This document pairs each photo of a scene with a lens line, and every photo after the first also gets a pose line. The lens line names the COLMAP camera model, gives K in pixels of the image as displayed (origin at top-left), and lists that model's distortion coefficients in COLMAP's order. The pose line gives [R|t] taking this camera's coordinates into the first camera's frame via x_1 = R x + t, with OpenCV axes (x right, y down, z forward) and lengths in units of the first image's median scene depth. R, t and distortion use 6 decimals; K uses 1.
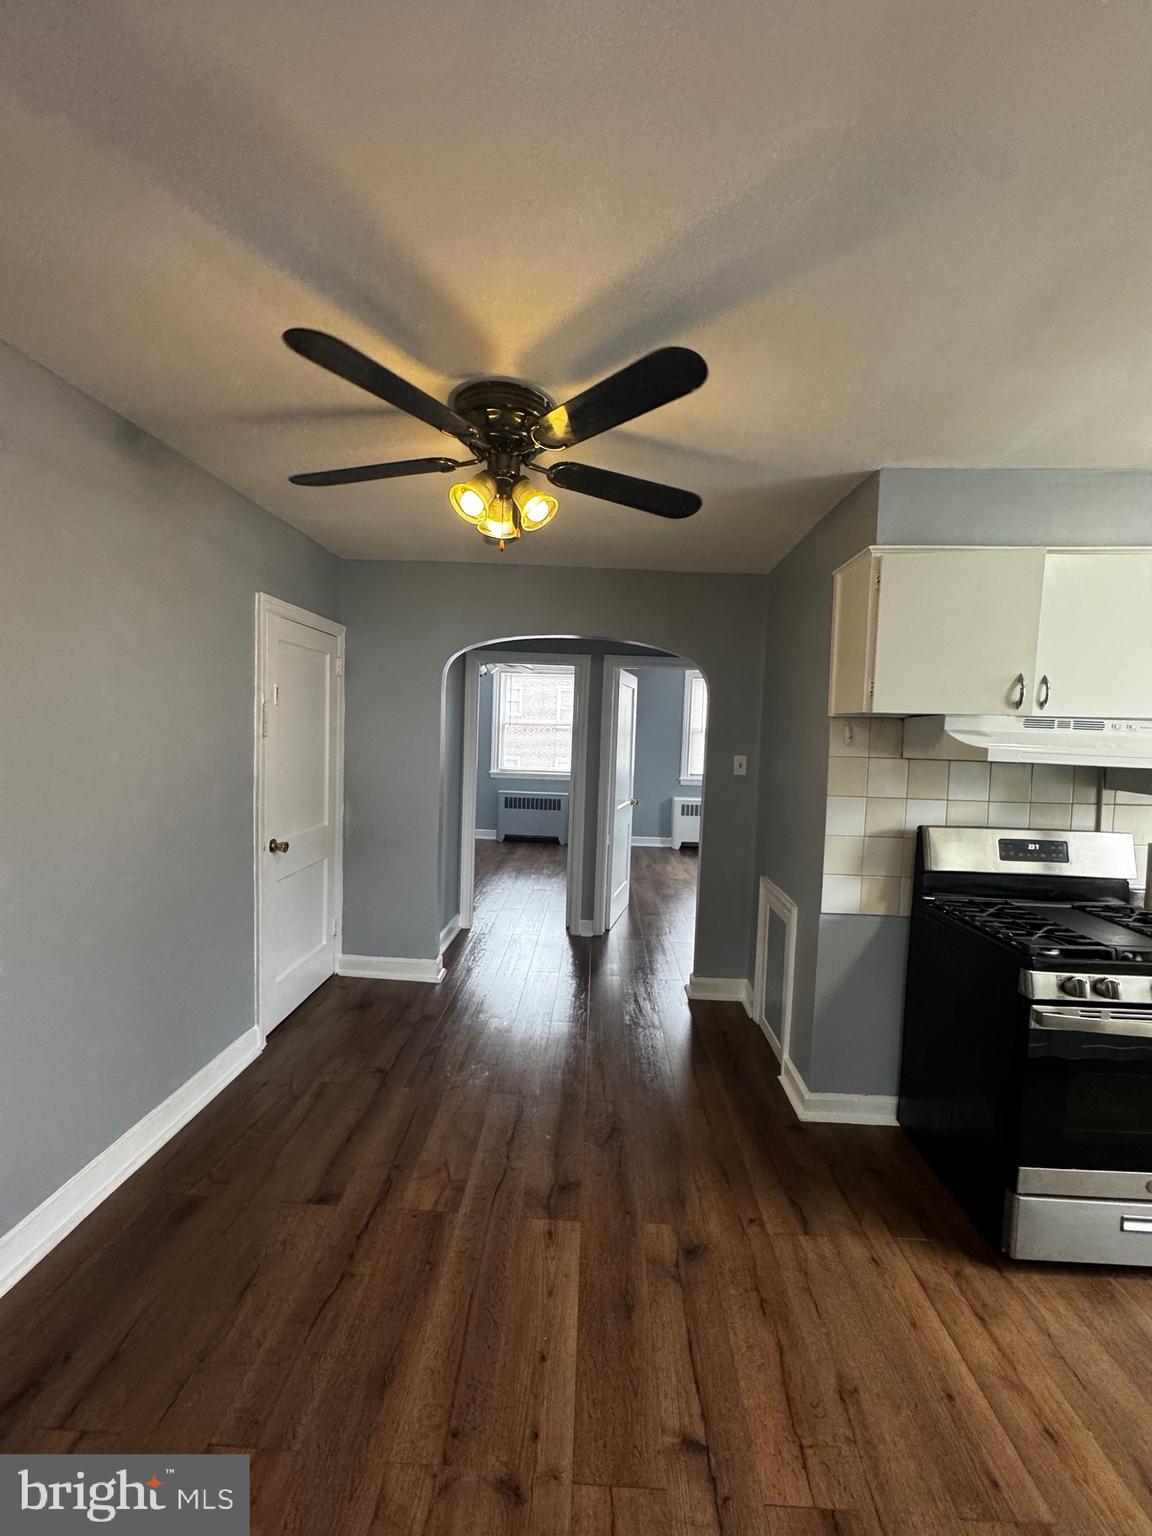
lens RADIAL K [[612.2, 0, 577.0], [0, 612.2, 768.8], [0, 0, 1]] dist [-0.004410, 0.000634]
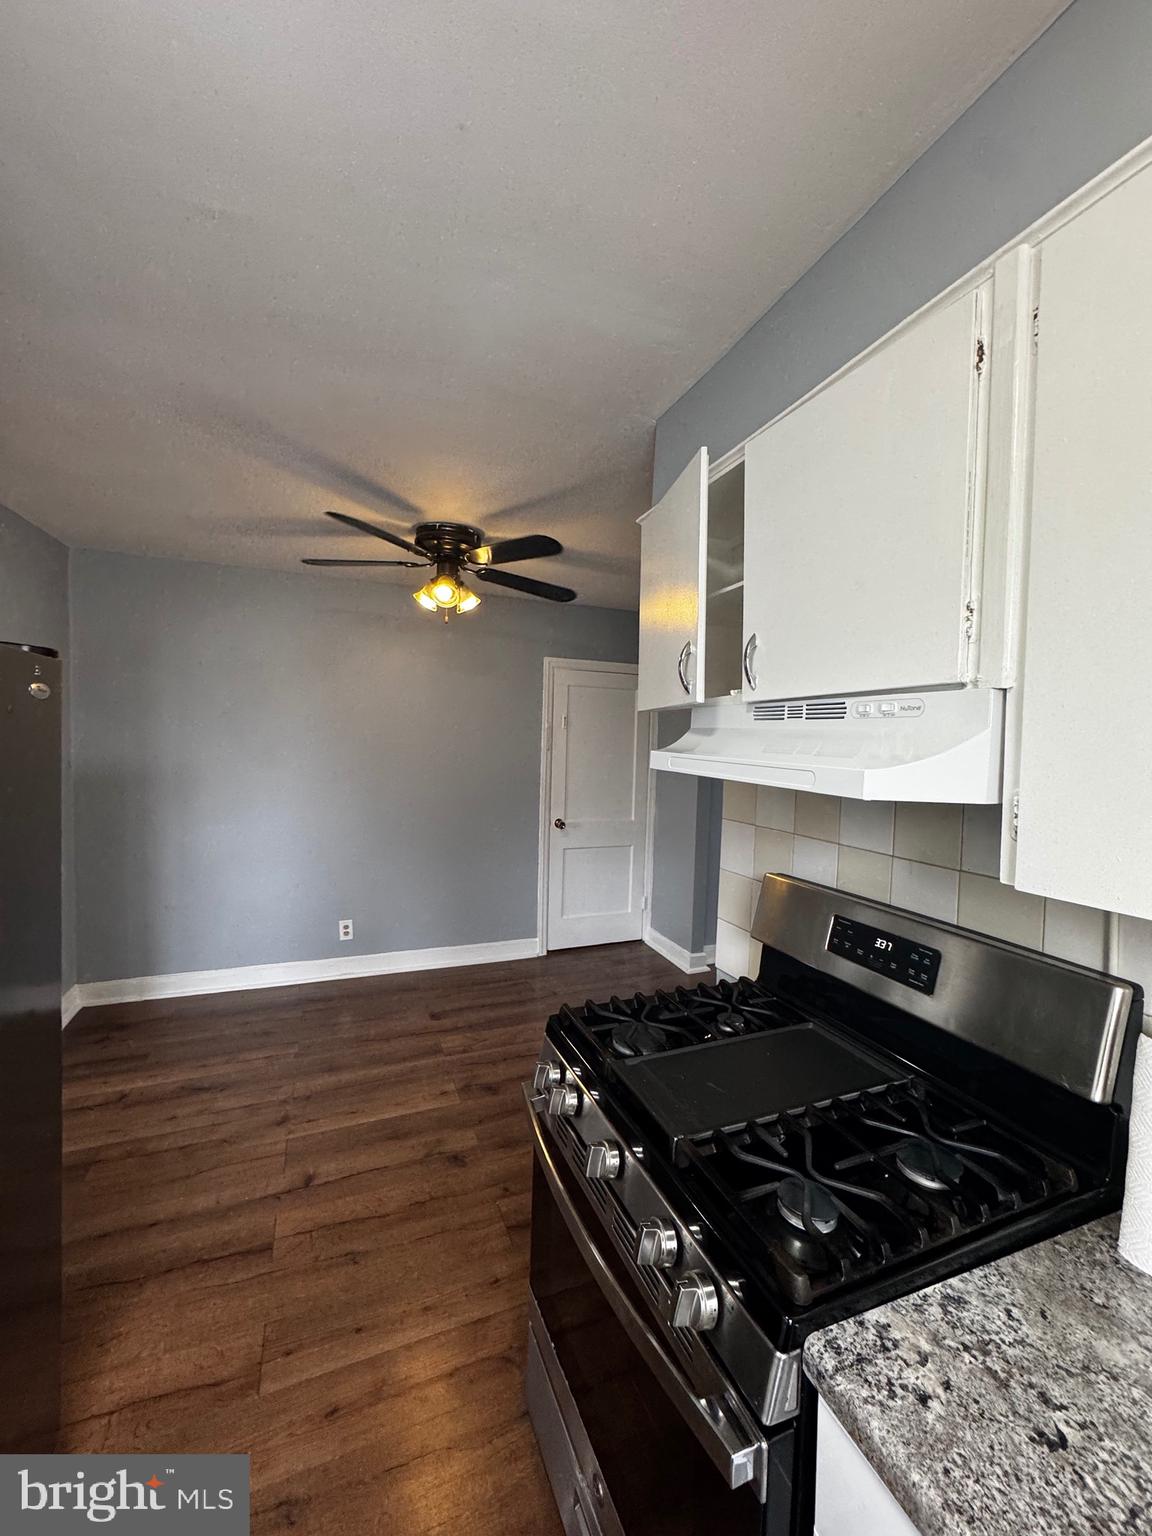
lens RADIAL K [[612.2, 0, 577.0], [0, 612.2, 768.8], [0, 0, 1]] dist [-0.004410, 0.000634]
pose [[0.411487, 0.024729, -0.911080, 1.328547], [-0.075623, 0.997111, -0.007091, -0.000515], [0.908273, 0.071817, 0.412168, 0.630104]]
